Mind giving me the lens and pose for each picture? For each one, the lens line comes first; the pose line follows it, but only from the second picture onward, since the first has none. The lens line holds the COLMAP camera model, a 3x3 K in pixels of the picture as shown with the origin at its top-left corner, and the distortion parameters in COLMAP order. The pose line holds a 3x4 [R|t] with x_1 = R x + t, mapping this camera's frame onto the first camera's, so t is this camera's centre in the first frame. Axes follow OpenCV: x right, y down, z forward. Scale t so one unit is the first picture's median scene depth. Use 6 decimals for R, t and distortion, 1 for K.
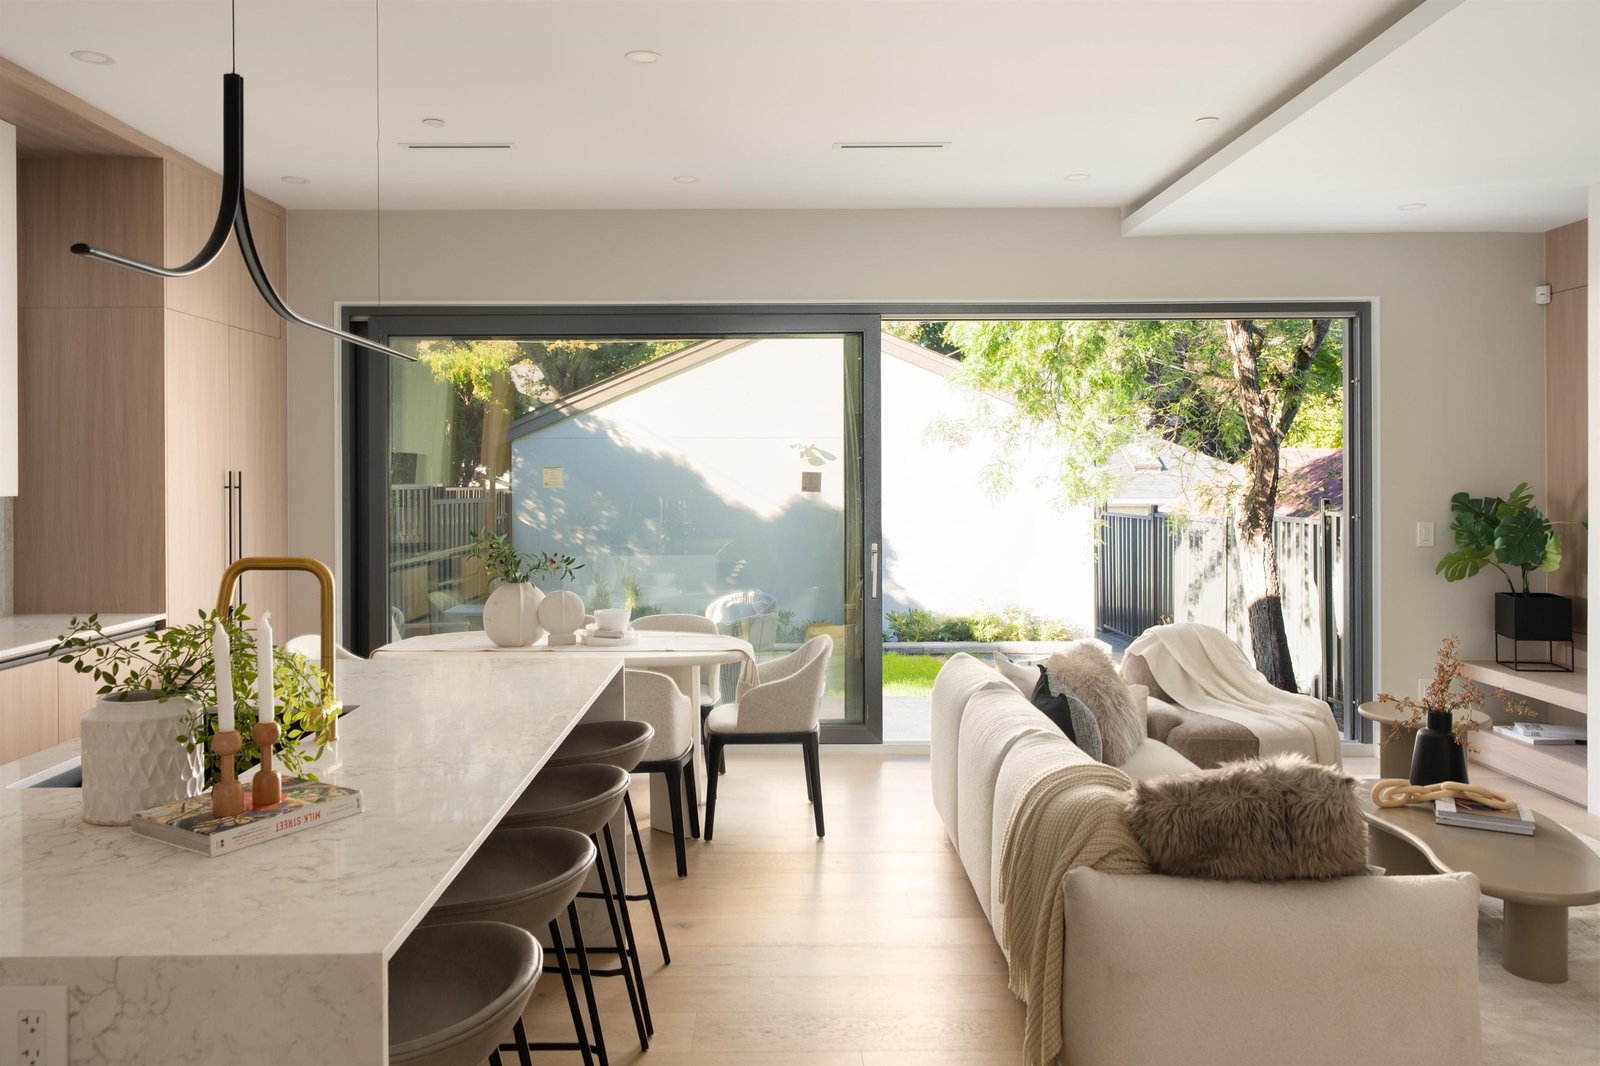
lens RADIAL K [[1153.4, 0, 772.1], [0, 1153.4, 474.7], [0, 0, 1]] dist [0.005151, -0.000146]
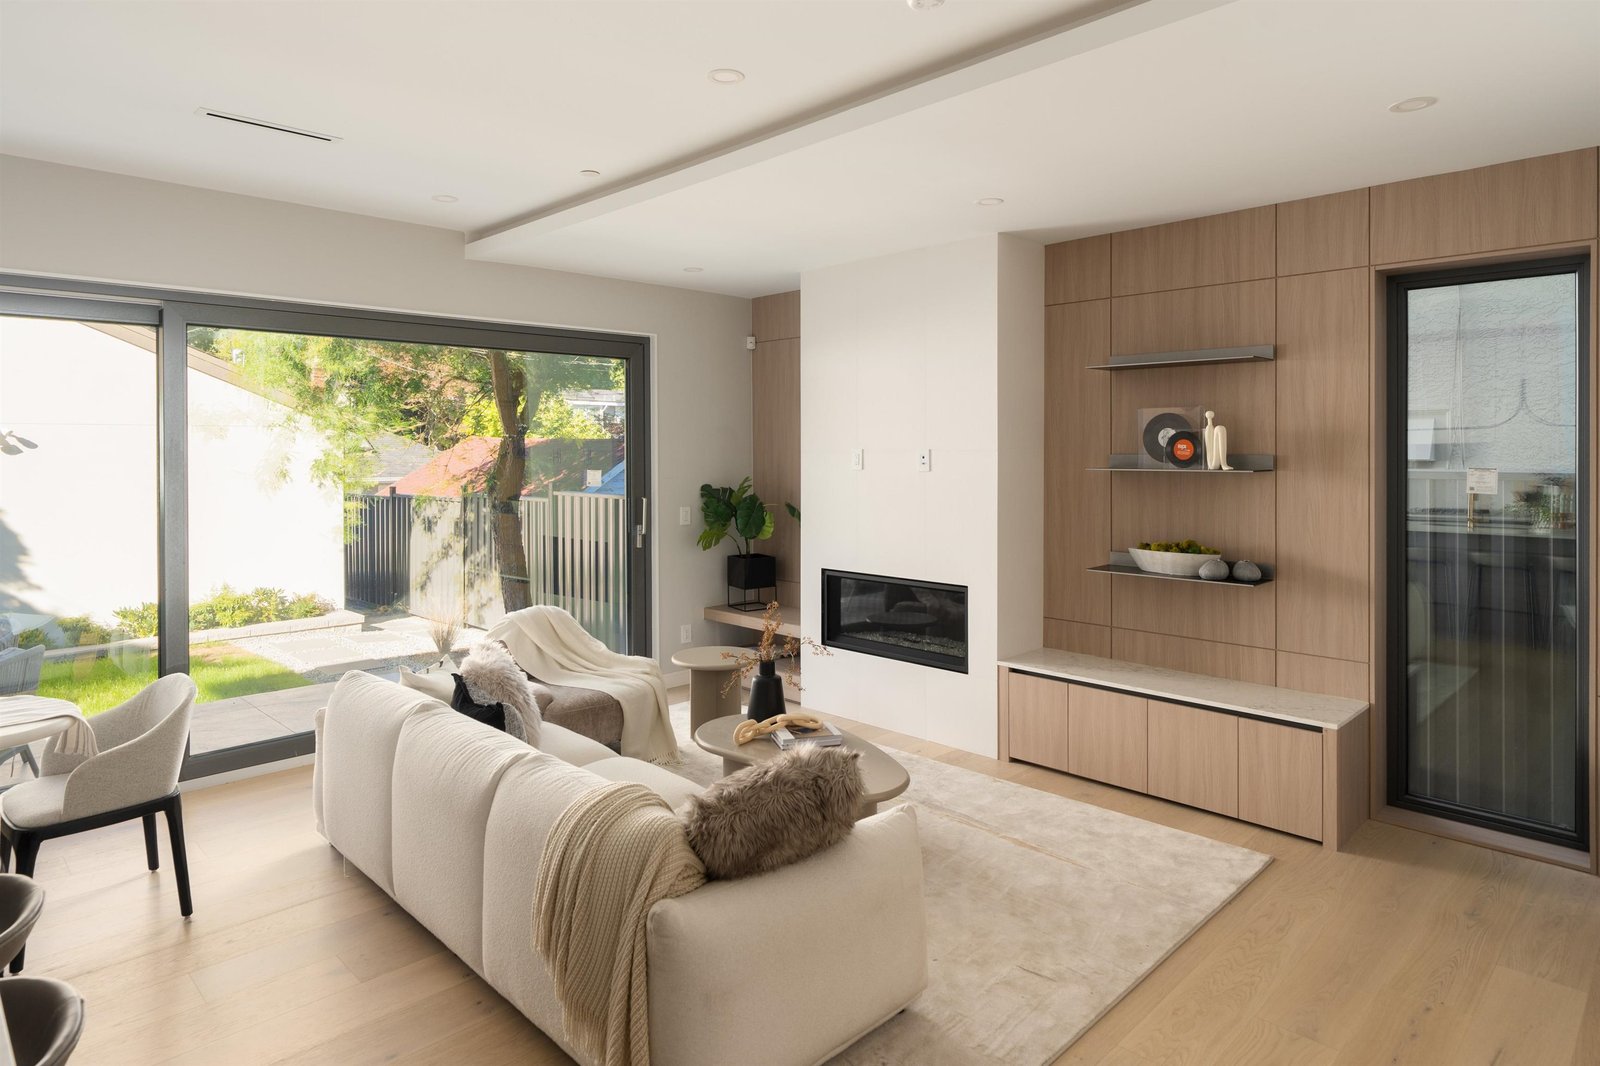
lens RADIAL K [[929.3, 0, 801.1], [0, 929.3, 449.0], [0, 0, 1]] dist [0.000018, -0.000115]
pose [[0.706563, 0.000127, 0.707650, -0.125602], [0.001516, 0.999997, -0.001693, -0.030110], [-0.707649, 0.002269, 0.706561, 0.195291]]
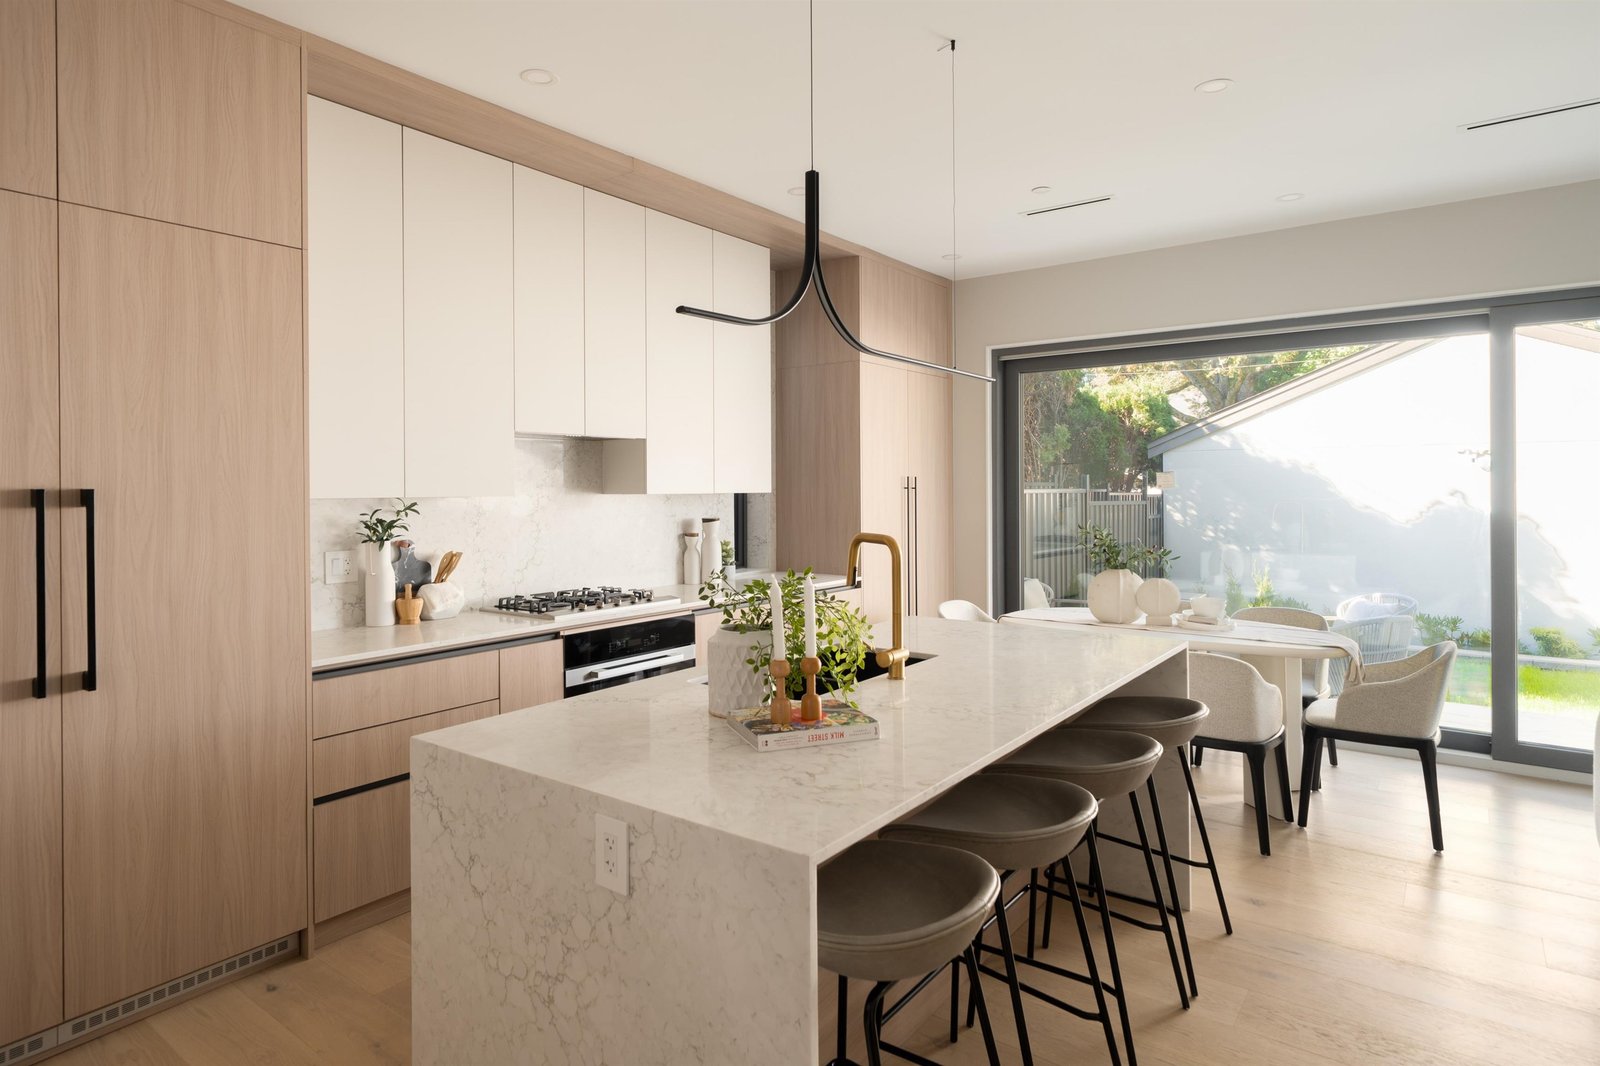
lens RADIAL K [[891.3, 0, 770.8], [0, 891.3, 486.9], [0, 0, 1]] dist [0.001549, 0.000883]
pose [[0.789947, -0.000998, -0.613175, 0.060151], [0.002390, 0.999996, 0.001452, 0.008235], [0.613171, -0.002612, 0.789946, 0.072413]]
